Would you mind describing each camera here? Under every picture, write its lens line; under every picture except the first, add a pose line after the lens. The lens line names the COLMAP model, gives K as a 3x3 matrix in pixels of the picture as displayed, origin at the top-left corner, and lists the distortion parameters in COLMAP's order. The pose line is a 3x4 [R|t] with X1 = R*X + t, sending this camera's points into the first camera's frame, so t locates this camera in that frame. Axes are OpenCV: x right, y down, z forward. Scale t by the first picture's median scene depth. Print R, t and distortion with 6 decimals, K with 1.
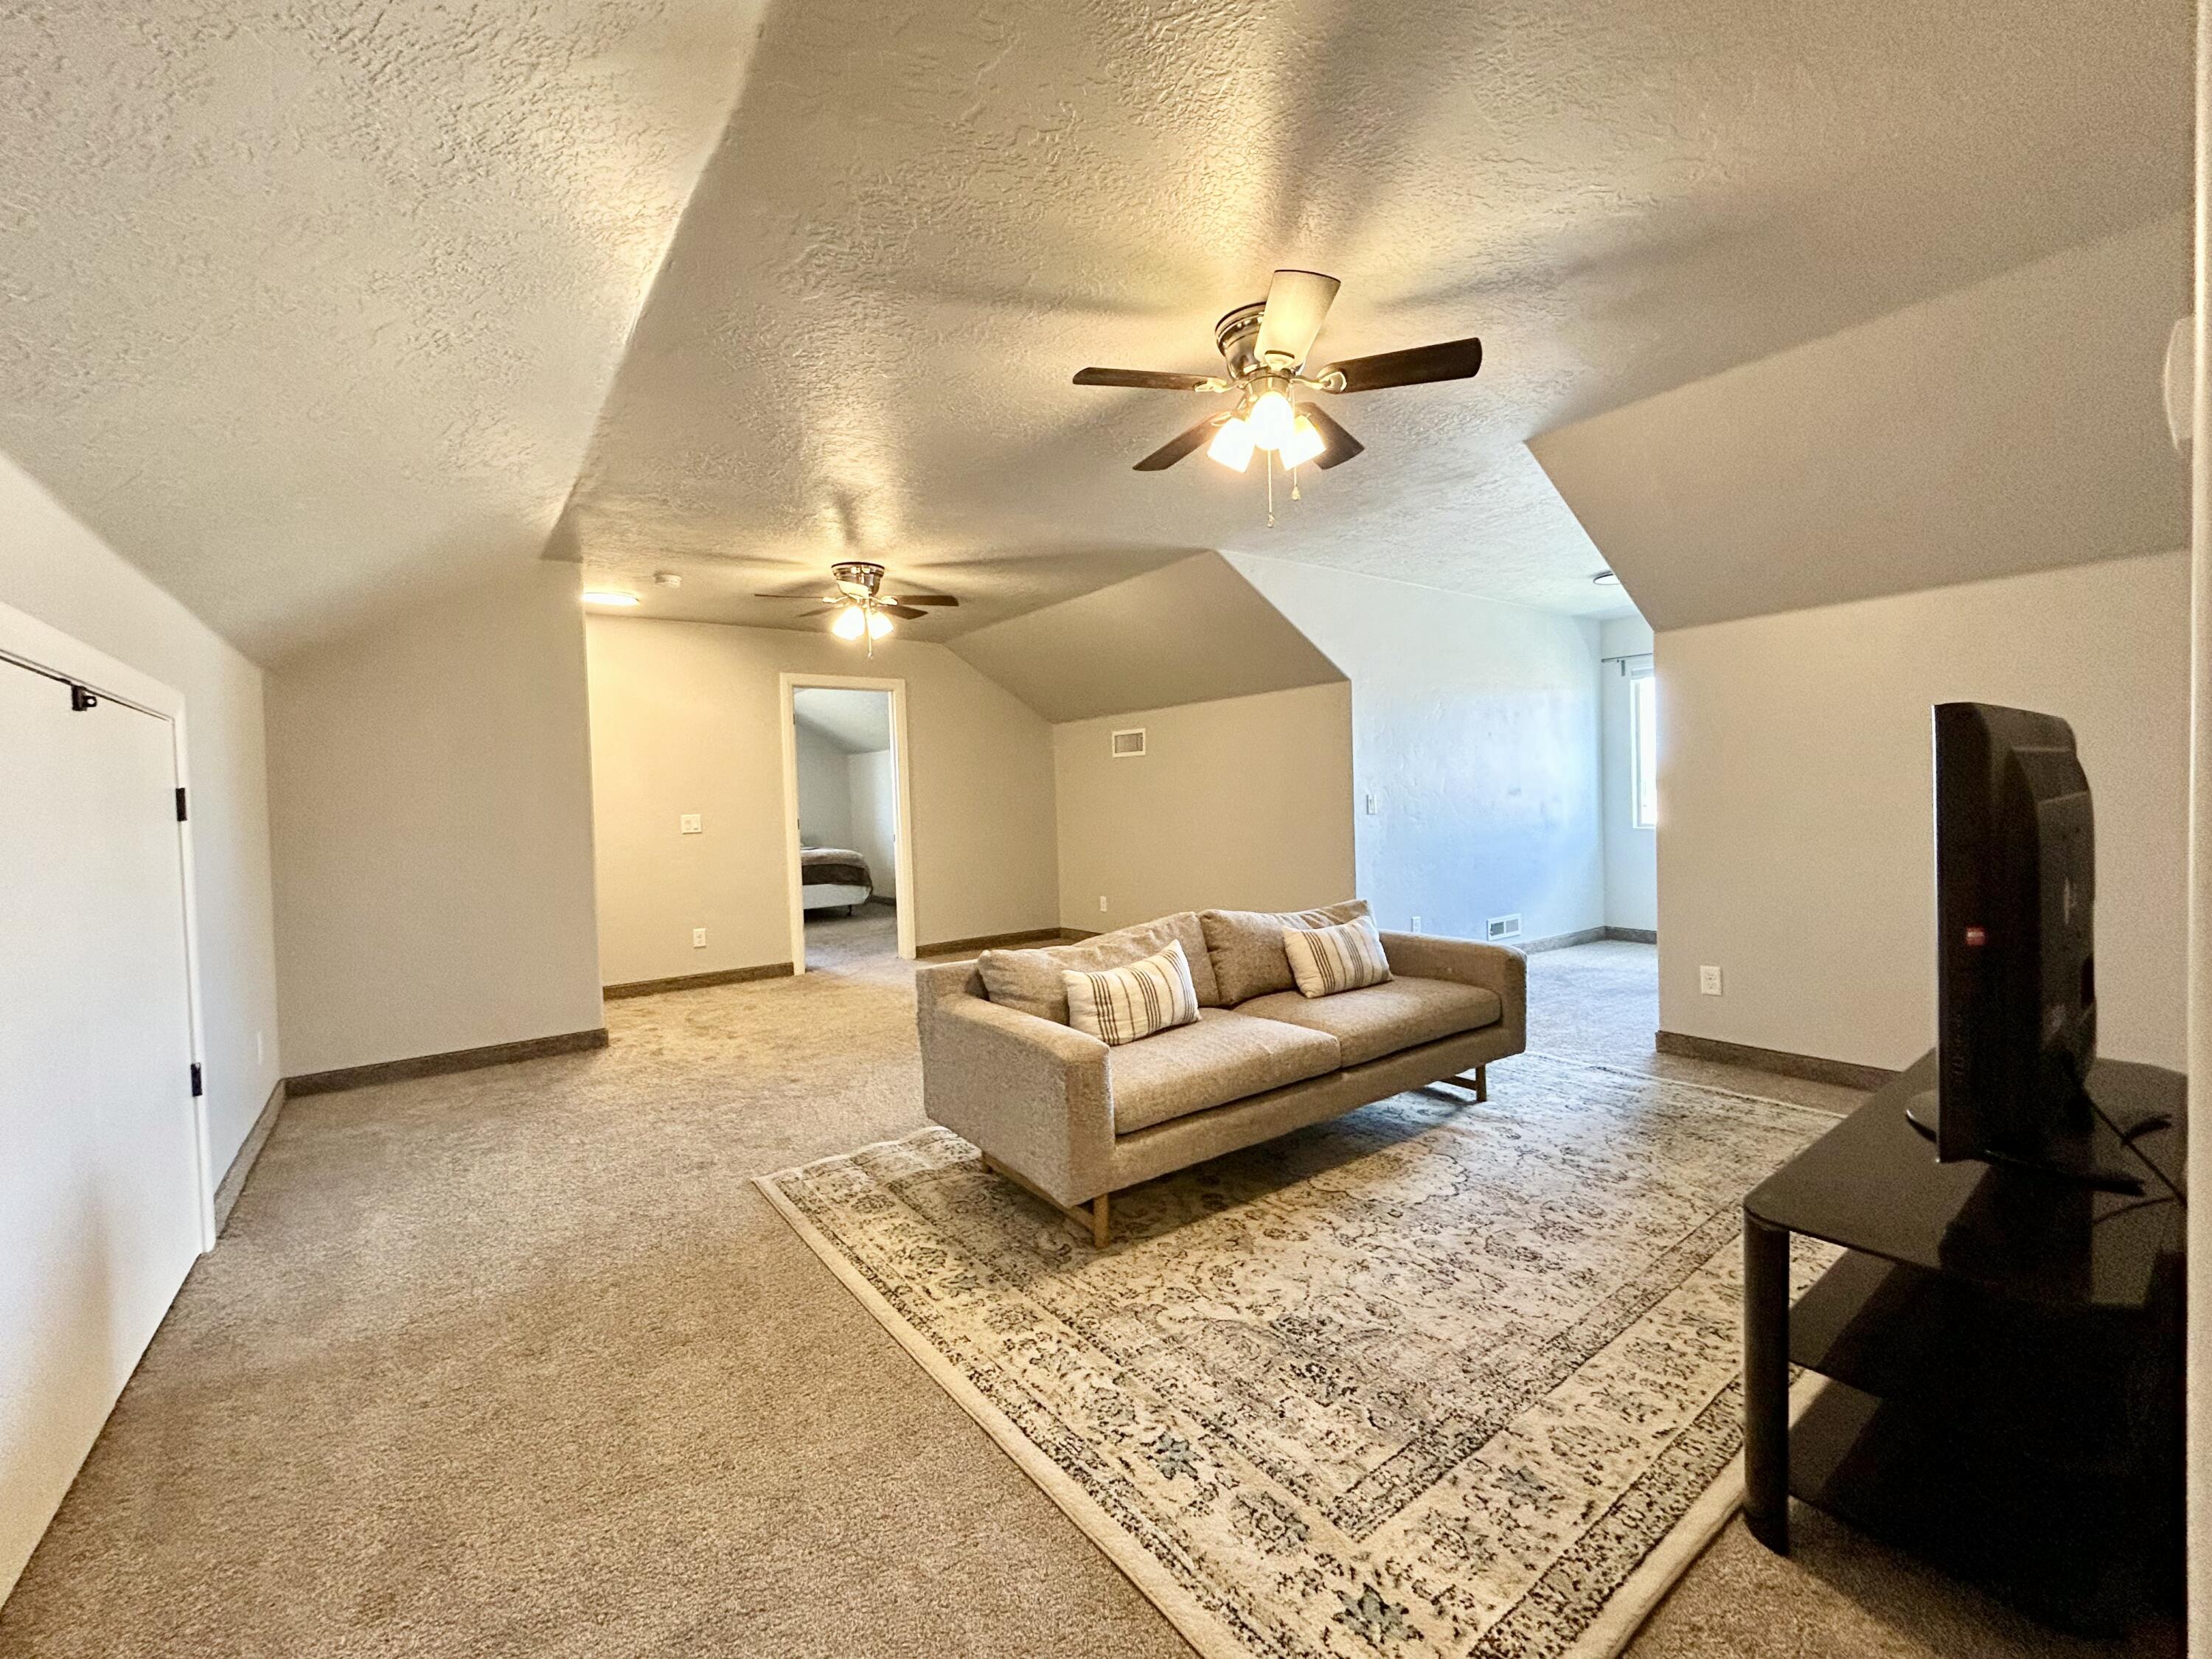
lens RADIAL K [[916.6, 0, 1104.0], [0, 916.6, 828.0], [0, 0, 1]] dist [-0.001873, 0.001273]
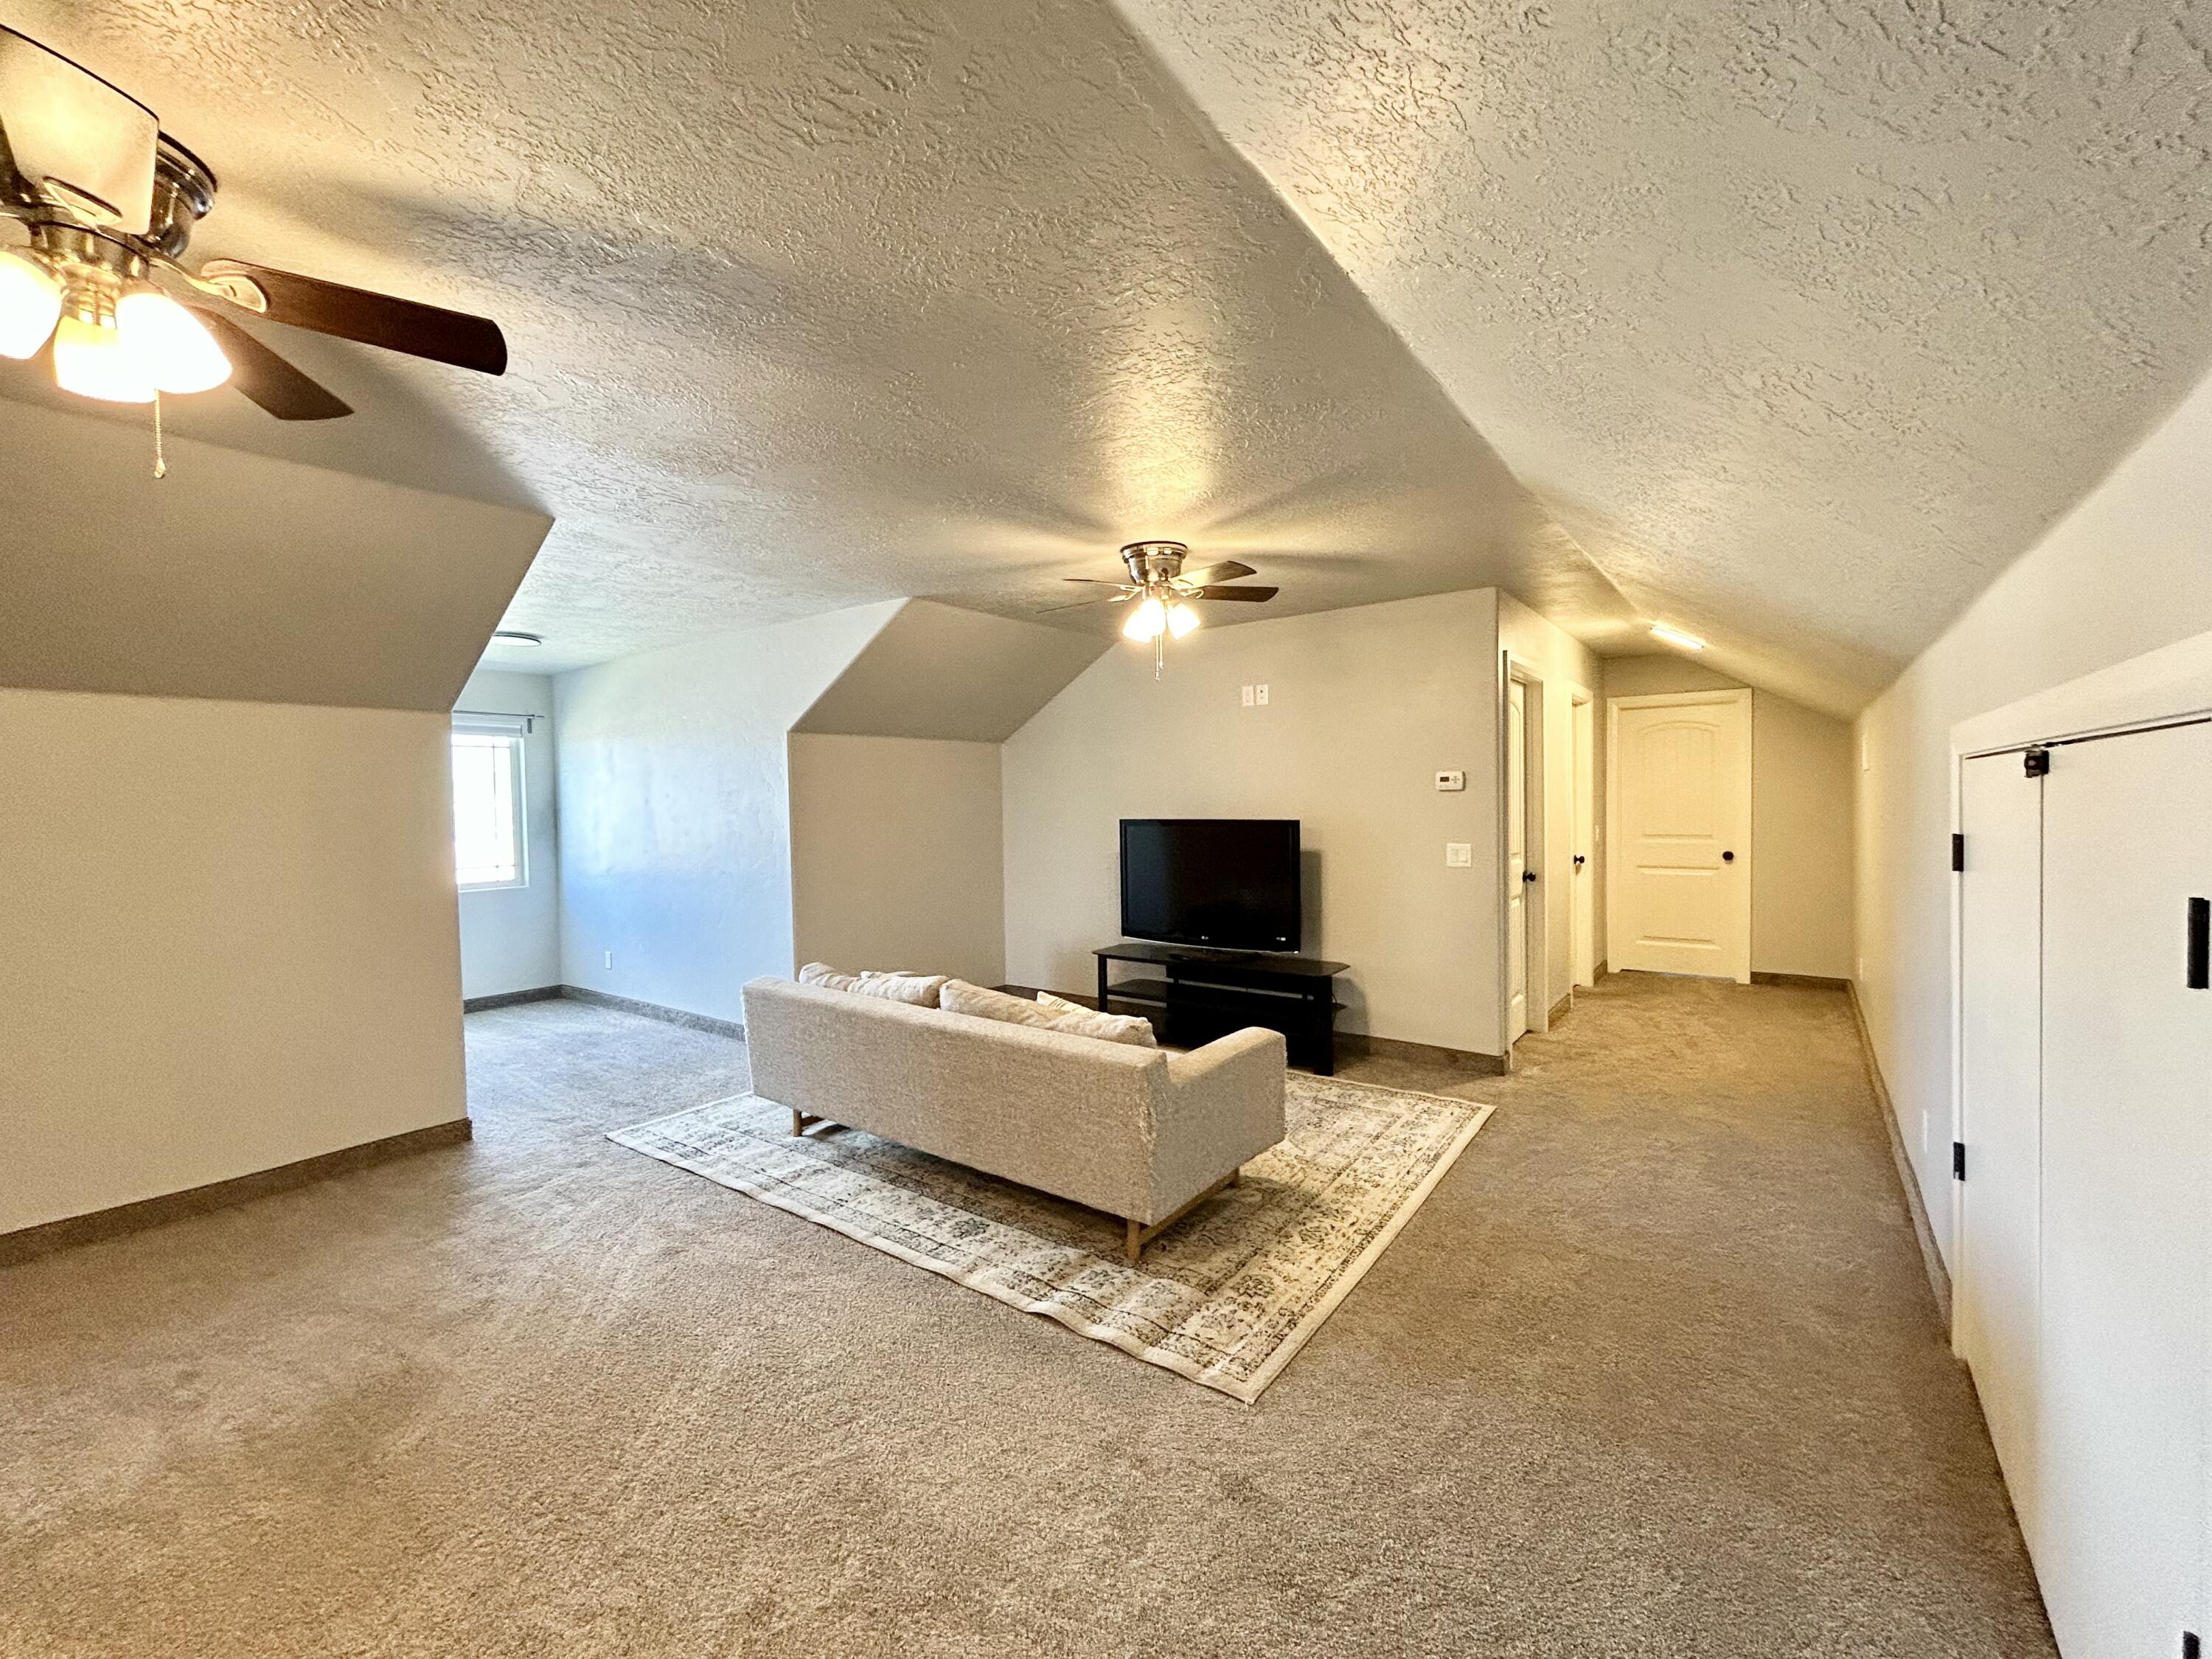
lens RADIAL K [[916.6, 0, 1104.0], [0, 916.6, 828.0], [0, 0, 1]] dist [-0.001873, 0.001273]
pose [[-0.294268, 0.006095, 0.955703, -1.150458], [0.057113, 0.998305, 0.011219, -0.096061], [-0.954015, 0.057885, -0.294117, 1.426500]]
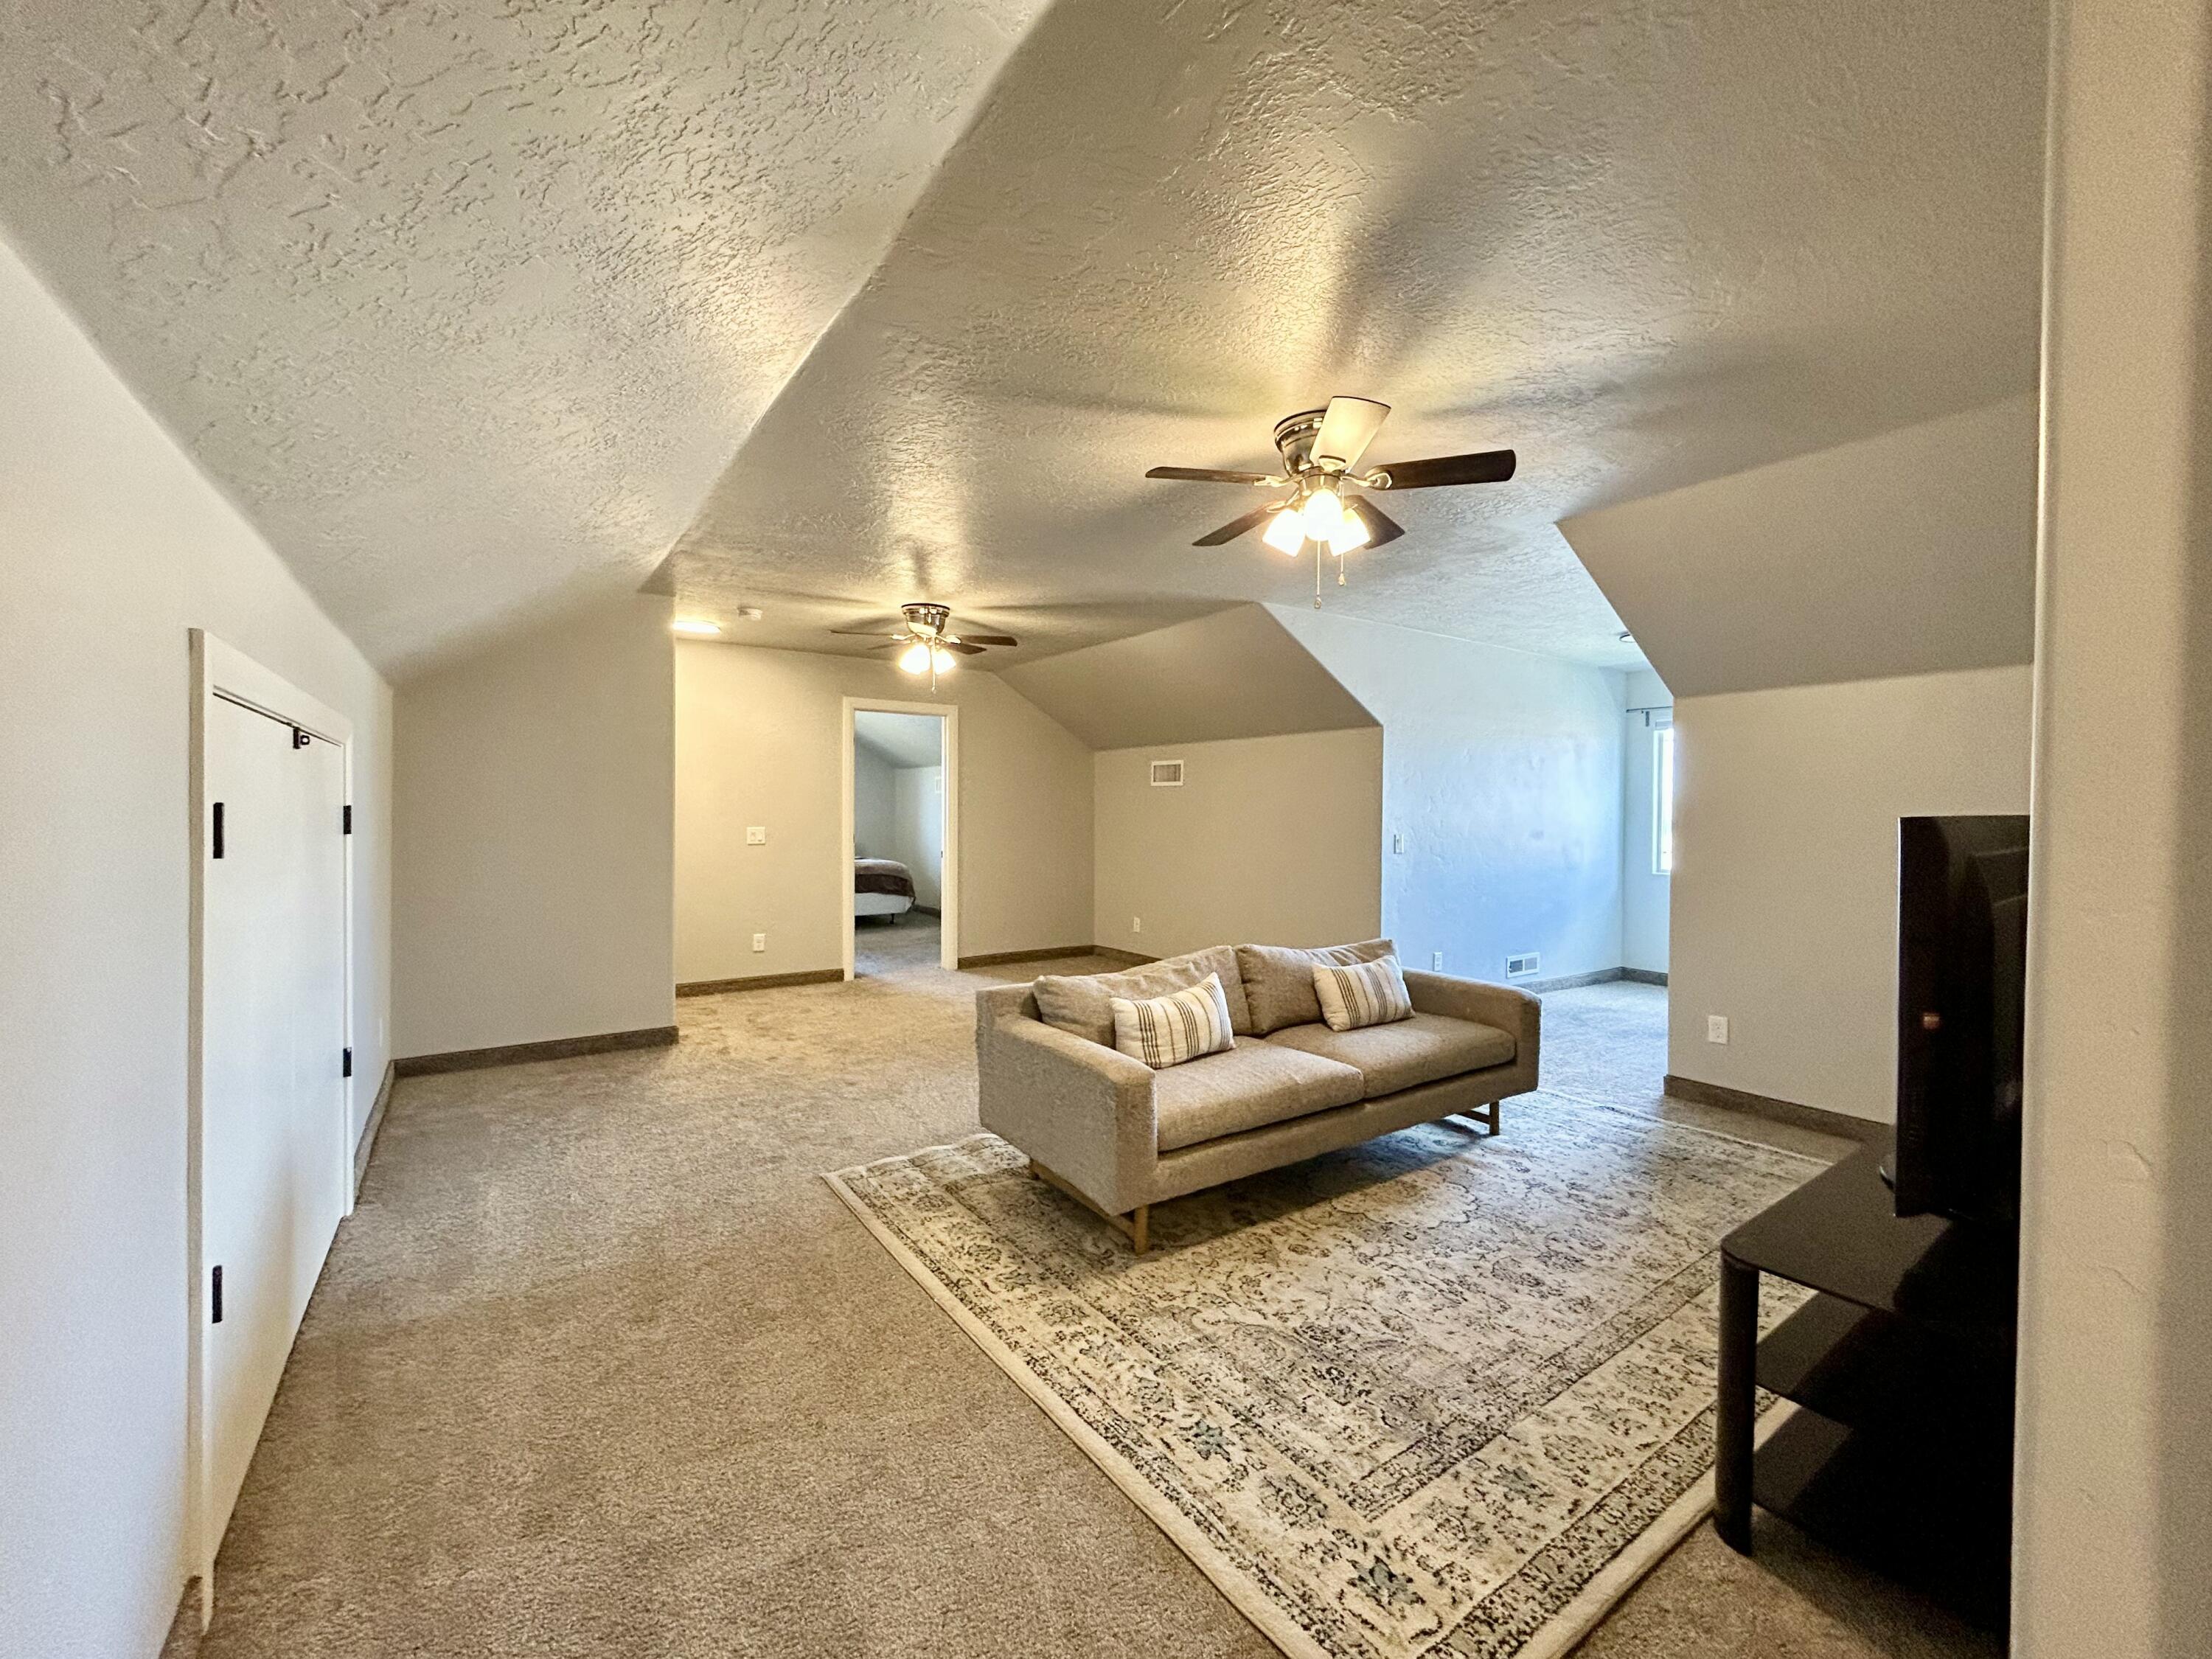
lens RADIAL K [[899.5, 0, 1103.6], [0, 899.5, 827.8], [0, 0, 1]] dist [-0.006256, 0.004978]
pose [[0.998788, 0.038414, -0.030759, -0.030499], [-0.038841, 0.999155, -0.013407, -0.034800], [0.030218, 0.014585, 0.999437, -0.081874]]
